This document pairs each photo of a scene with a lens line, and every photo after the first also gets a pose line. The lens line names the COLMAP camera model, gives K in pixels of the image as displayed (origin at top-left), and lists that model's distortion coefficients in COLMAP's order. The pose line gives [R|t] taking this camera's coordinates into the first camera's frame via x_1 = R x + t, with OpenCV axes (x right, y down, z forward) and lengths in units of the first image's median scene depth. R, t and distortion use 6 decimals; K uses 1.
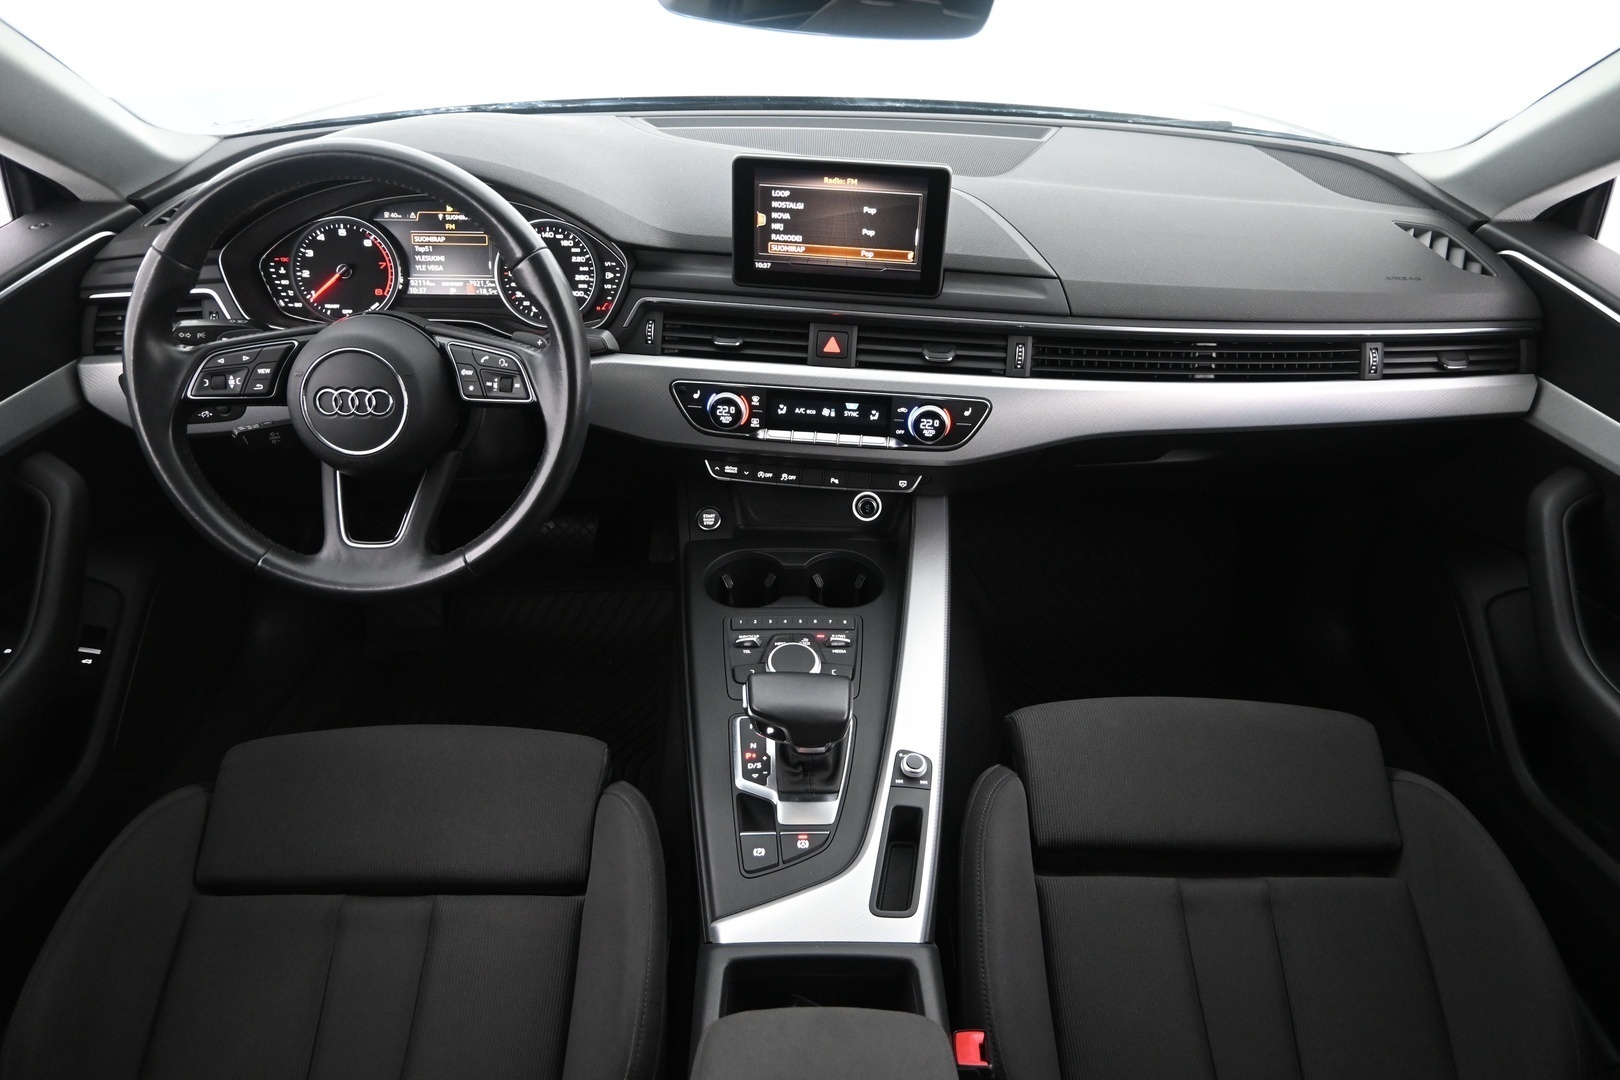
lens RADIAL K [[1098.7, 0, 821.5], [0, 1098.7, 549.4], [0, 0, 1]] dist [-0.004048, -0.004351]
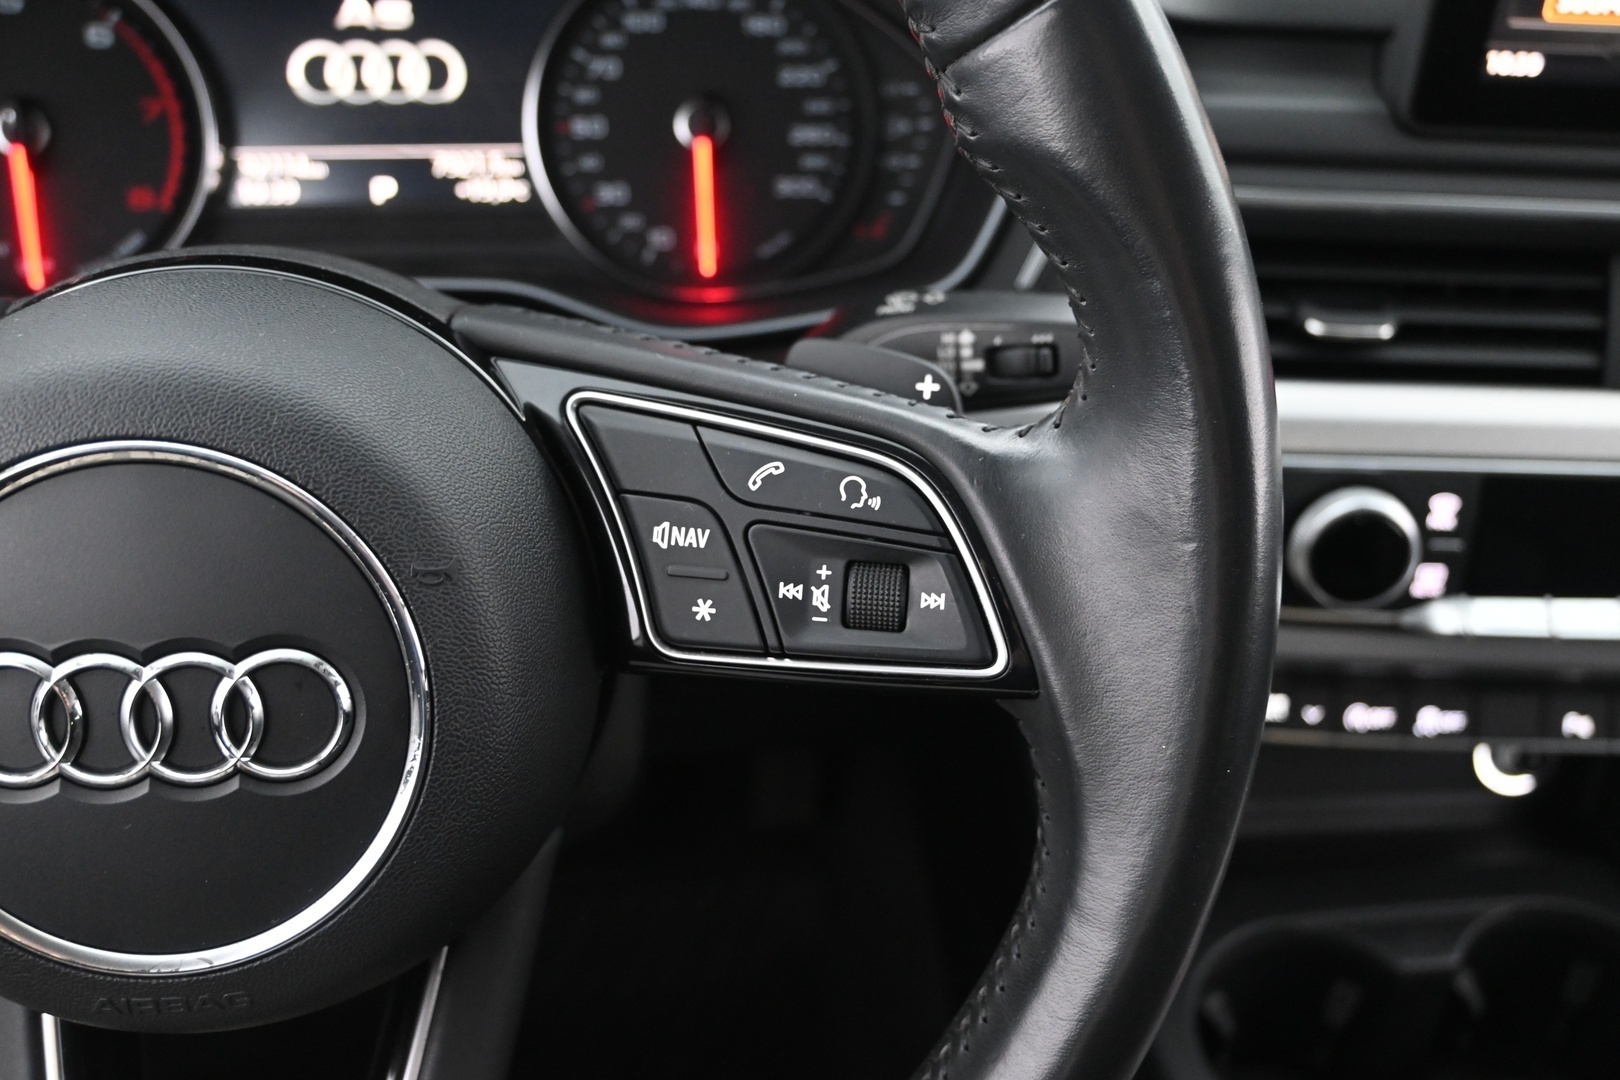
lens RADIAL K [[1549.1, 0, 805.0], [0, 1549.1, 535.4], [0, 0, 1]] dist [0.008619, 0.000000]
pose [[0.995498, -0.047343, 0.082114, -0.273331], [0.048962, 0.998642, -0.017815, -0.131430], [-0.081159, 0.021755, 0.996464, 0.587316]]
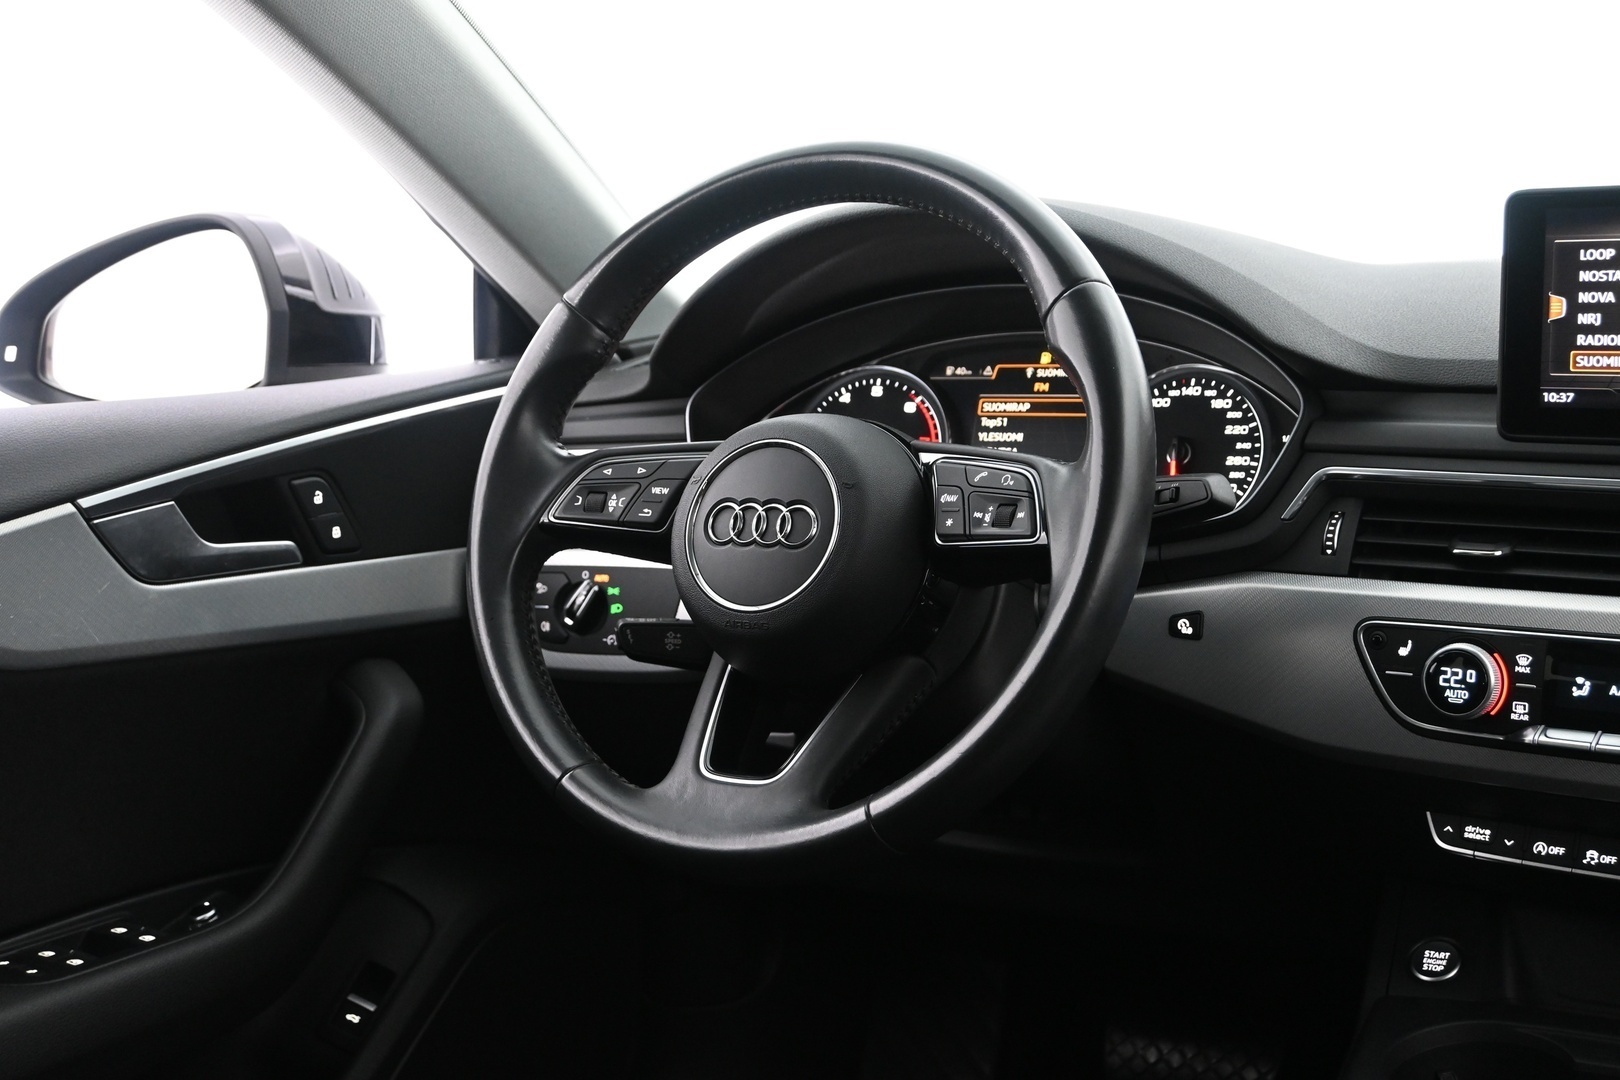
lens RADIAL K [[2038.3, 0, 817.6], [0, 2038.3, 537.5], [0, 0, 1]] dist [-0.003717, 0.000000]
pose [[0.846906, 0.018959, -0.531404, 0.152882], [-0.245477, 0.900440, -0.359094, 0.213821], [0.471690, 0.434566, 0.767243, 0.140989]]
